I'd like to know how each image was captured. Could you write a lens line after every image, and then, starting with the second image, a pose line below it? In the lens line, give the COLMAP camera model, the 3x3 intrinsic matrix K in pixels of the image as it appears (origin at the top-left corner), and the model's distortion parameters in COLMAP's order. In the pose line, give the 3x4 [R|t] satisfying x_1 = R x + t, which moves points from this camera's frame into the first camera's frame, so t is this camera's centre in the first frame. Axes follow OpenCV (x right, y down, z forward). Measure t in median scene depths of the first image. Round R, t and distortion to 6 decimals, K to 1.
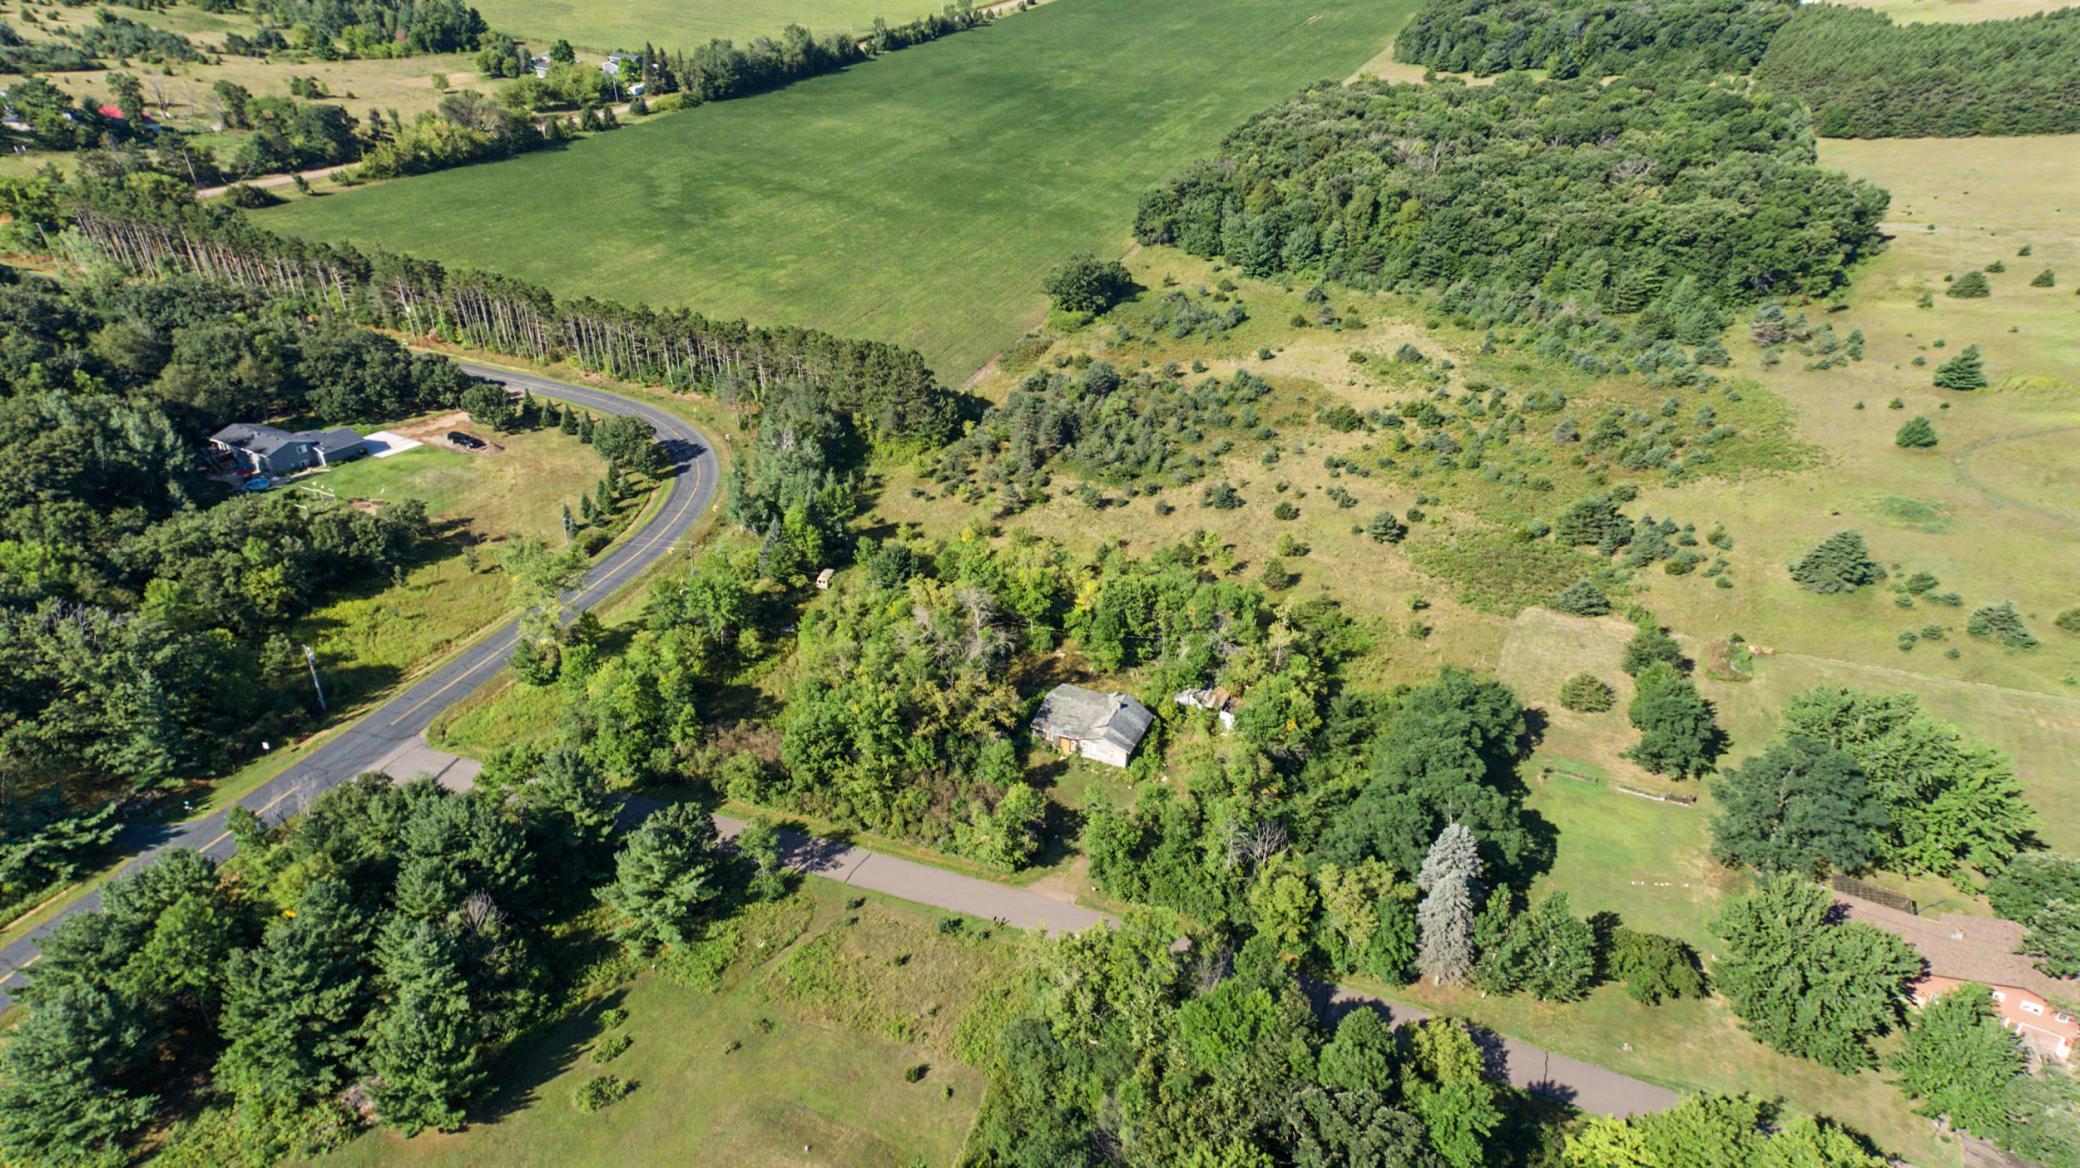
lens RADIAL K [[1342.2, 0, 1040.0], [0, 1342.2, 584.0], [0, 0, 1]] dist [0.260382, 0.115147]
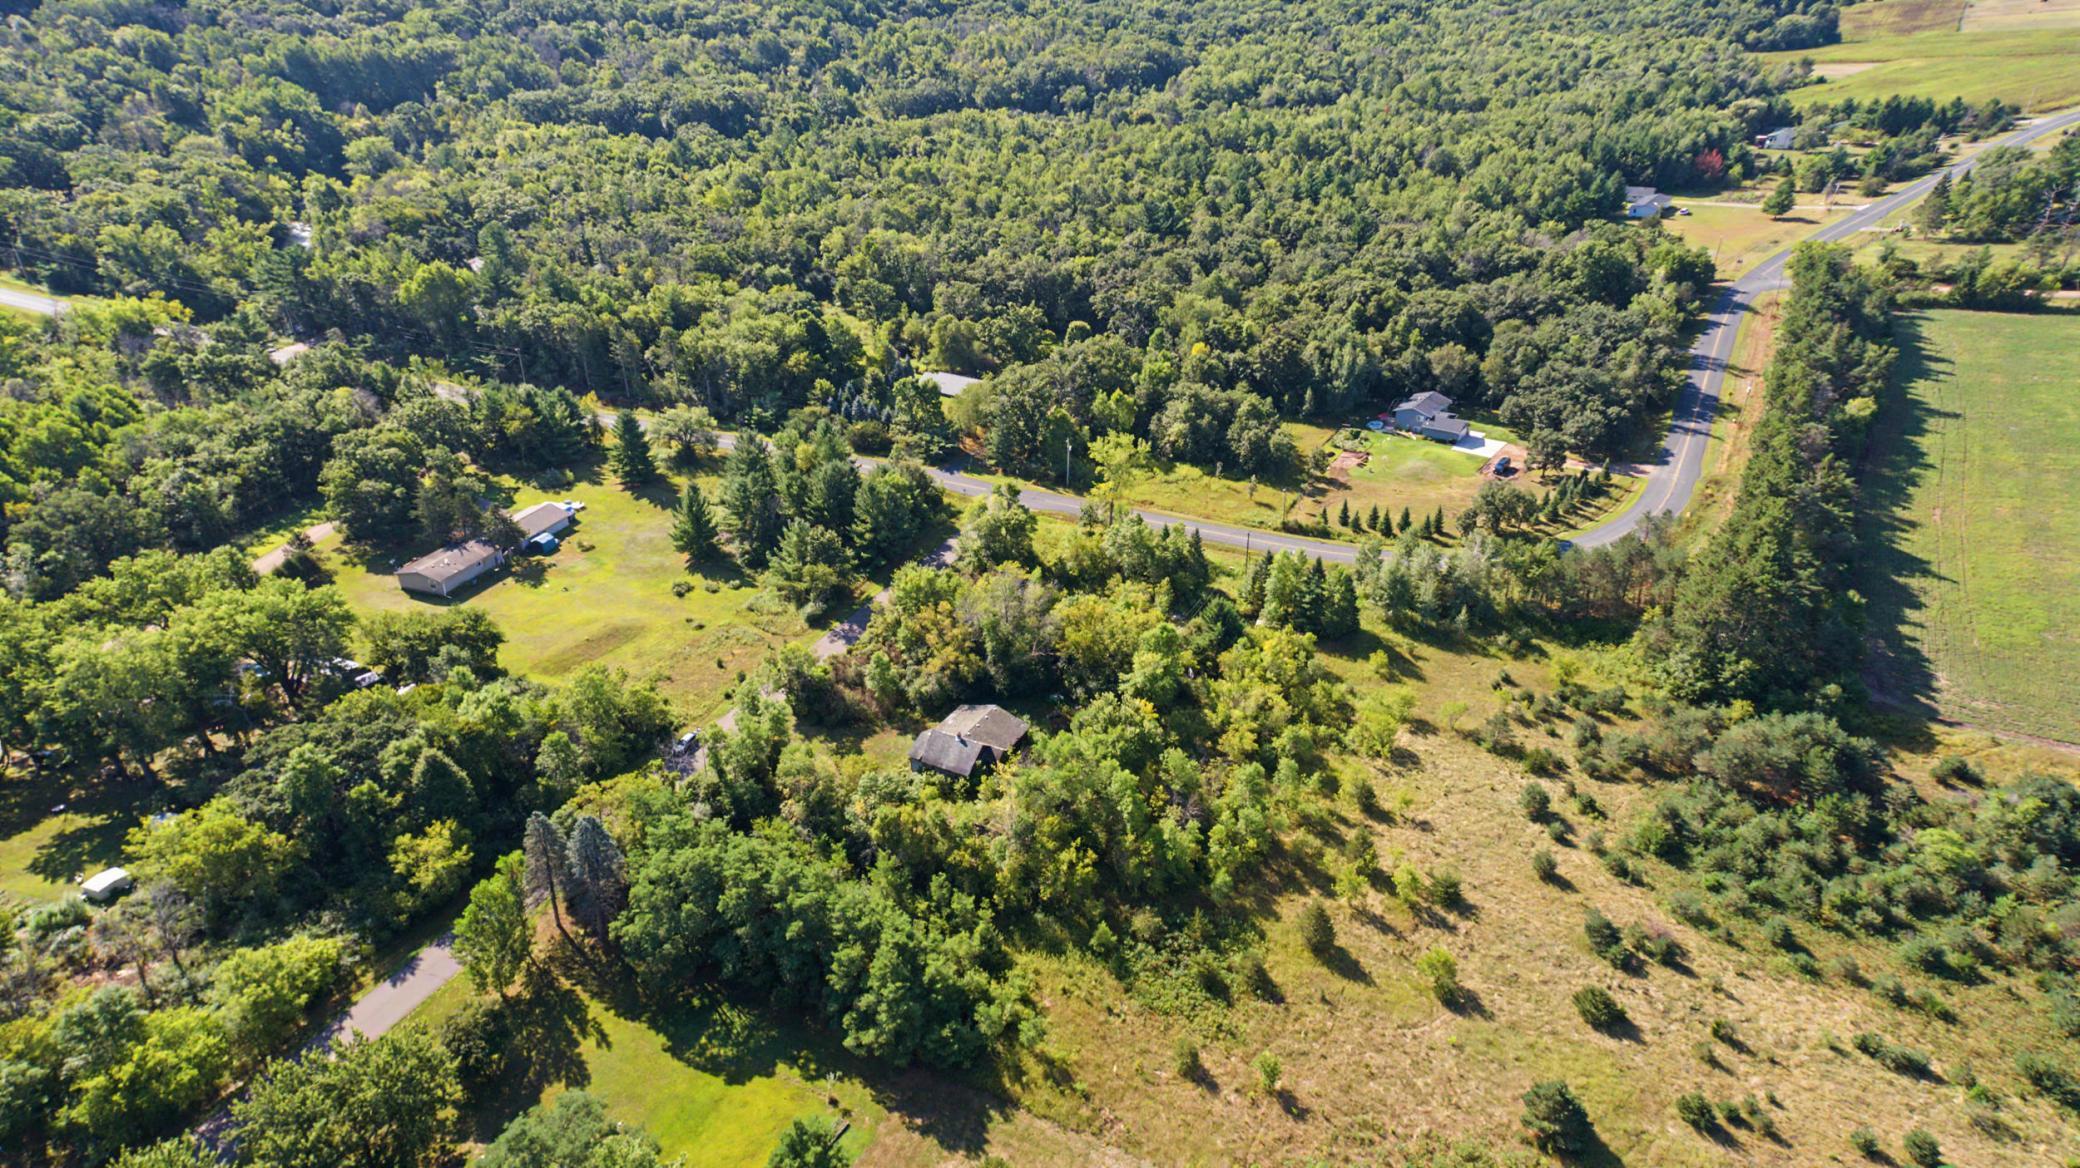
lens RADIAL K [[1342.2, 0, 1040.0], [0, 1342.2, 584.0], [0, 0, 1]] dist [0.260382, 0.115147]
pose [[-0.074319, 0.438608, -0.895600, 0.828035], [-0.495850, 0.762944, 0.414789, -0.405184], [0.865222, 0.474910, 0.160782, 0.769427]]
